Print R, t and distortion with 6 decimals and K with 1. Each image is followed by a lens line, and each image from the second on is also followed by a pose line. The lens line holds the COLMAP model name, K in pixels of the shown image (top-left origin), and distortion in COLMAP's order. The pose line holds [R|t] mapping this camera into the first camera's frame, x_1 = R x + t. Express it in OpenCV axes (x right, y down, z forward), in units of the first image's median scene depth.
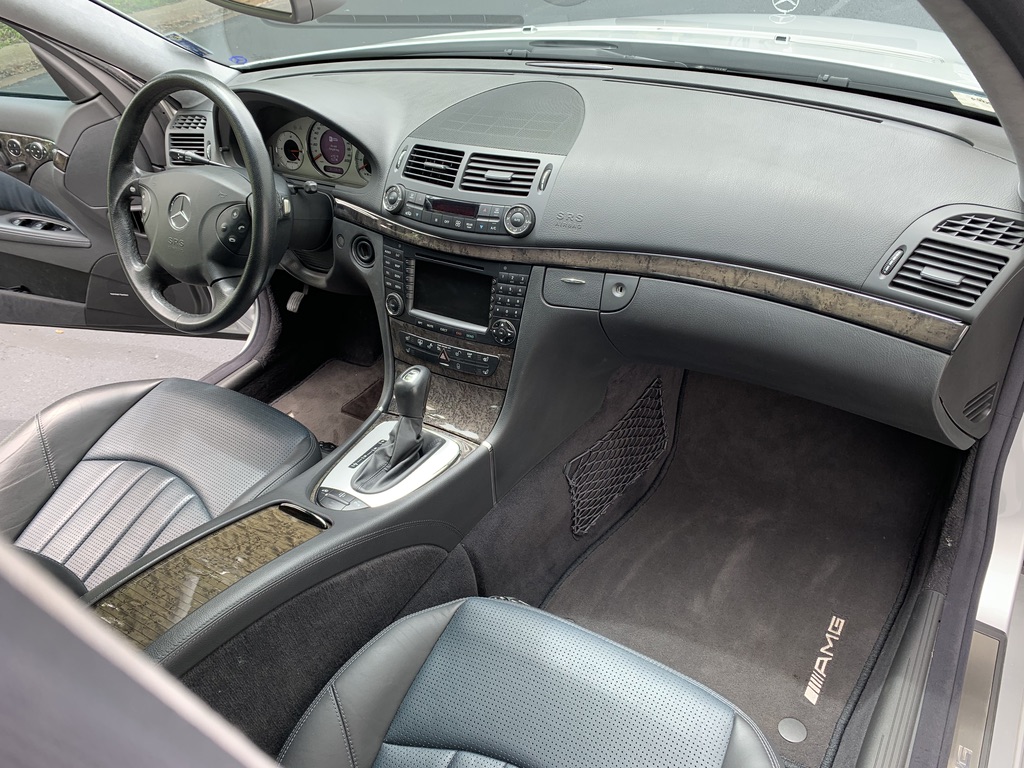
lens RADIAL K [[793.7, 0, 521.8], [0, 793.7, 377.8], [0, 0, 1]] dist [0.018874, -0.005046]
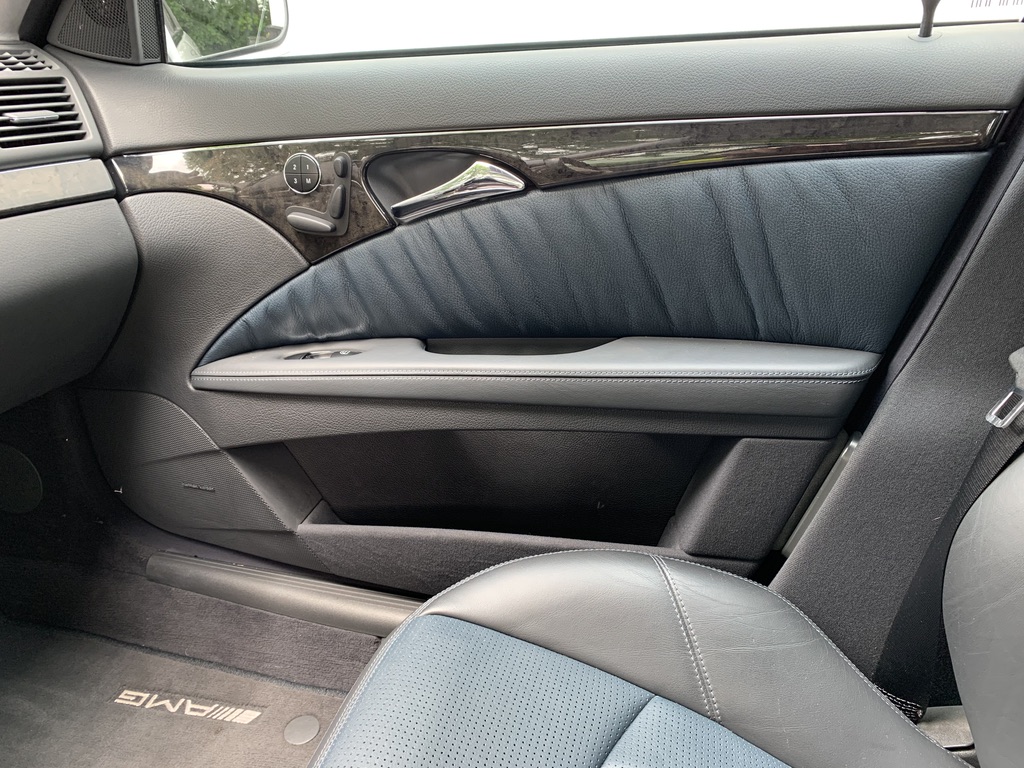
lens RADIAL K [[793.7, 0, 510.7], [0, 793.7, 378.0], [0, 0, 1]] dist [0.018874, -0.005046]
pose [[-0.332720, -0.302022, 0.893353, -0.299368], [0.555569, 0.702695, 0.444480, -0.027408], [-0.761998, 0.644207, -0.066007, 0.638354]]
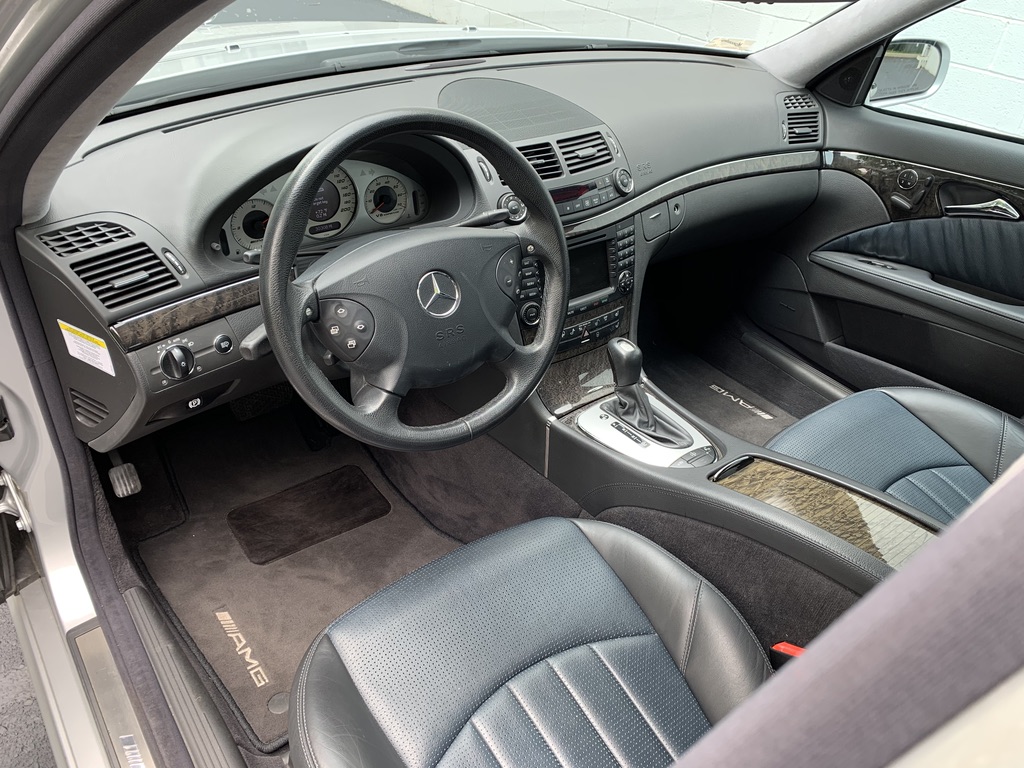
lens RADIAL K [[793.7, 0, 511.9], [0, 793.7, 378.4], [0, 0, 1]] dist [0.018874, -0.005046]
pose [[0.329550, -0.431723, 0.839650, -1.101010], [0.451517, 0.853105, 0.261427, -0.313178], [-0.829174, 0.292963, 0.476071, 0.628865]]
